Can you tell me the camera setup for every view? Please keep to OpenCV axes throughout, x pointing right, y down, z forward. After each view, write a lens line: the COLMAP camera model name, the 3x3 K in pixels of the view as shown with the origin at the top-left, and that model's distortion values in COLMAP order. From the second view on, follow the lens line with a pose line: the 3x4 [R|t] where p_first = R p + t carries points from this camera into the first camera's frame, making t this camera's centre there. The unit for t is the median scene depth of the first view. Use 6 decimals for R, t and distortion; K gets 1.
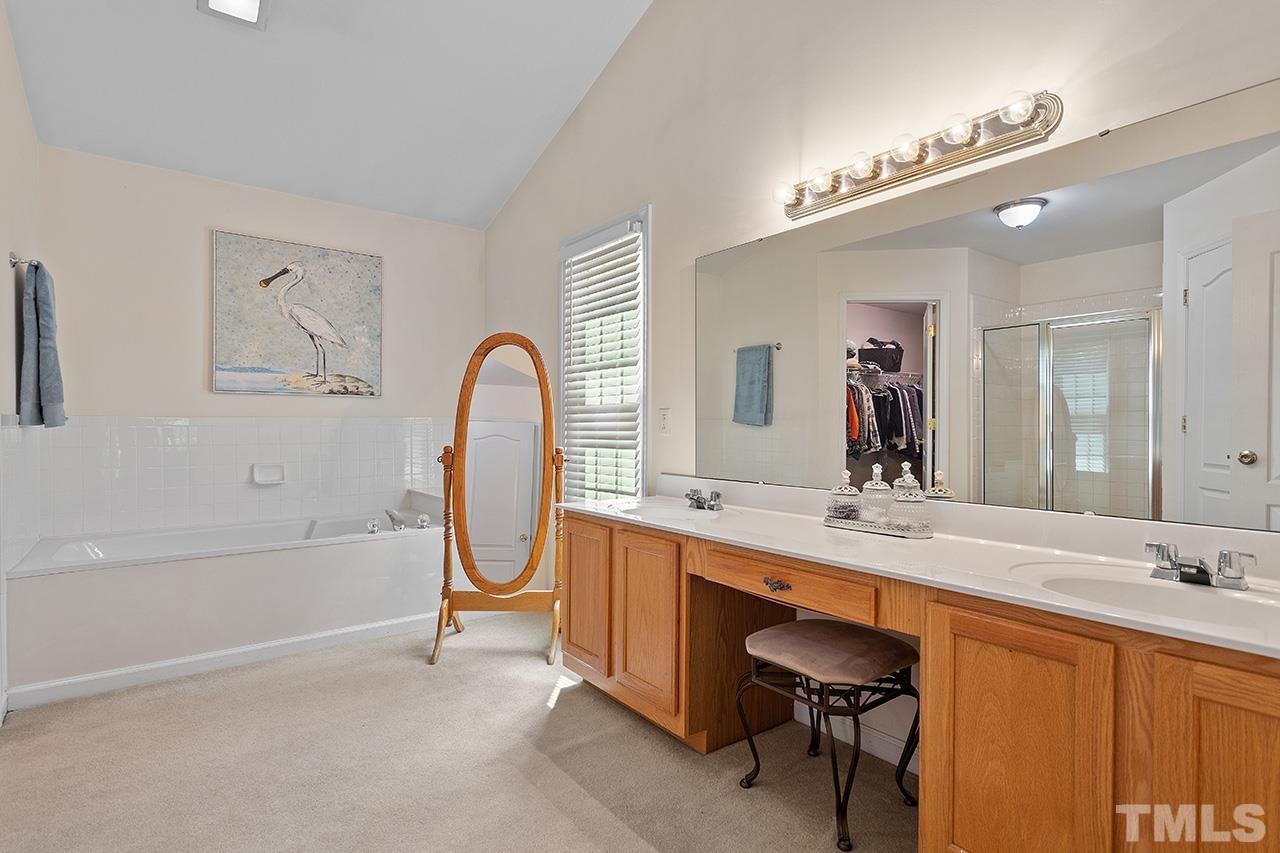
lens RADIAL K [[630.4, 0, 640.0], [0, 630.4, 426.5], [0, 0, 1]] dist [0.002558, 0.001359]
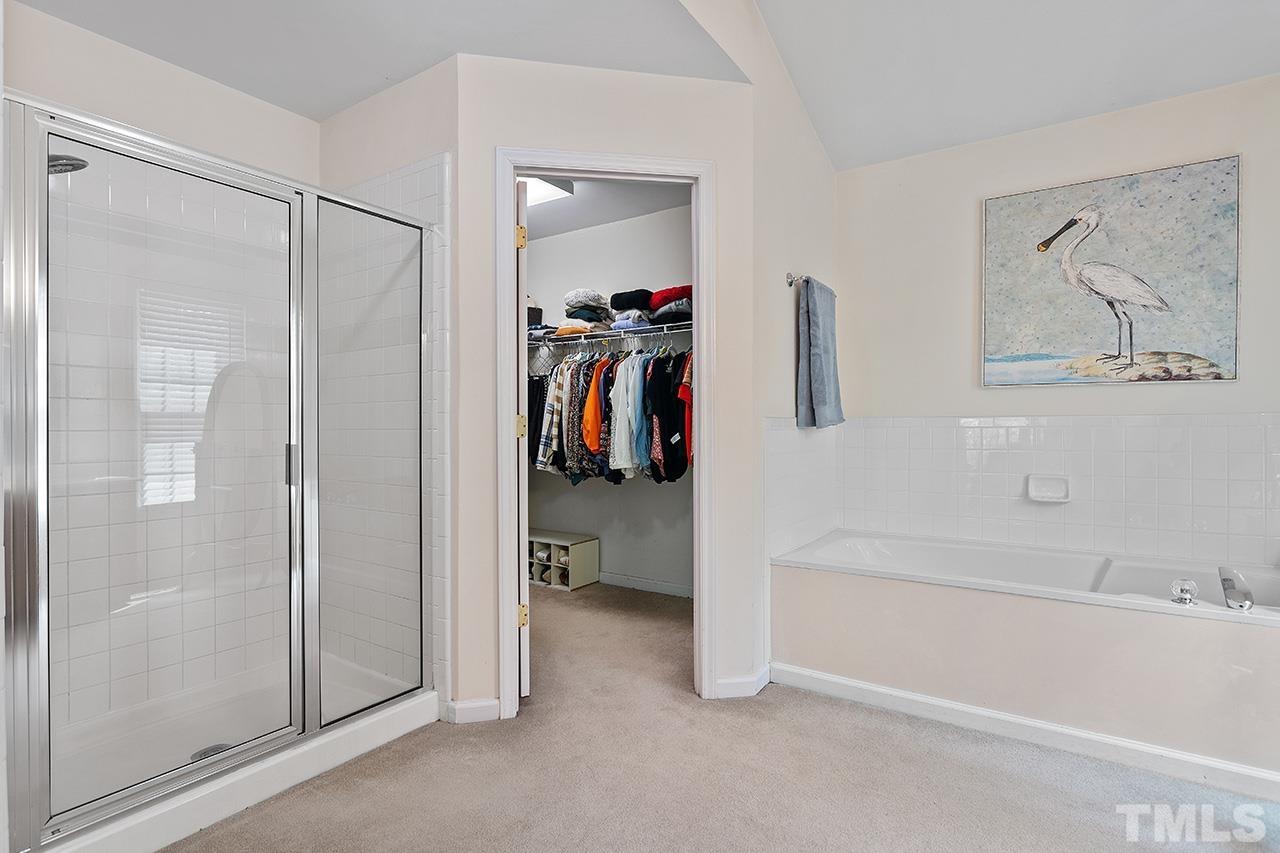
lens RADIAL K [[630.4, 0, 640.0], [0, 630.4, 426.5], [0, 0, 1]] dist [0.002558, 0.001359]
pose [[0.318446, 0.001327, -0.947940, -0.007359], [-0.000715, 0.999999, 0.001160, -0.002132], [0.947941, 0.000309, 0.318447, 0.268339]]
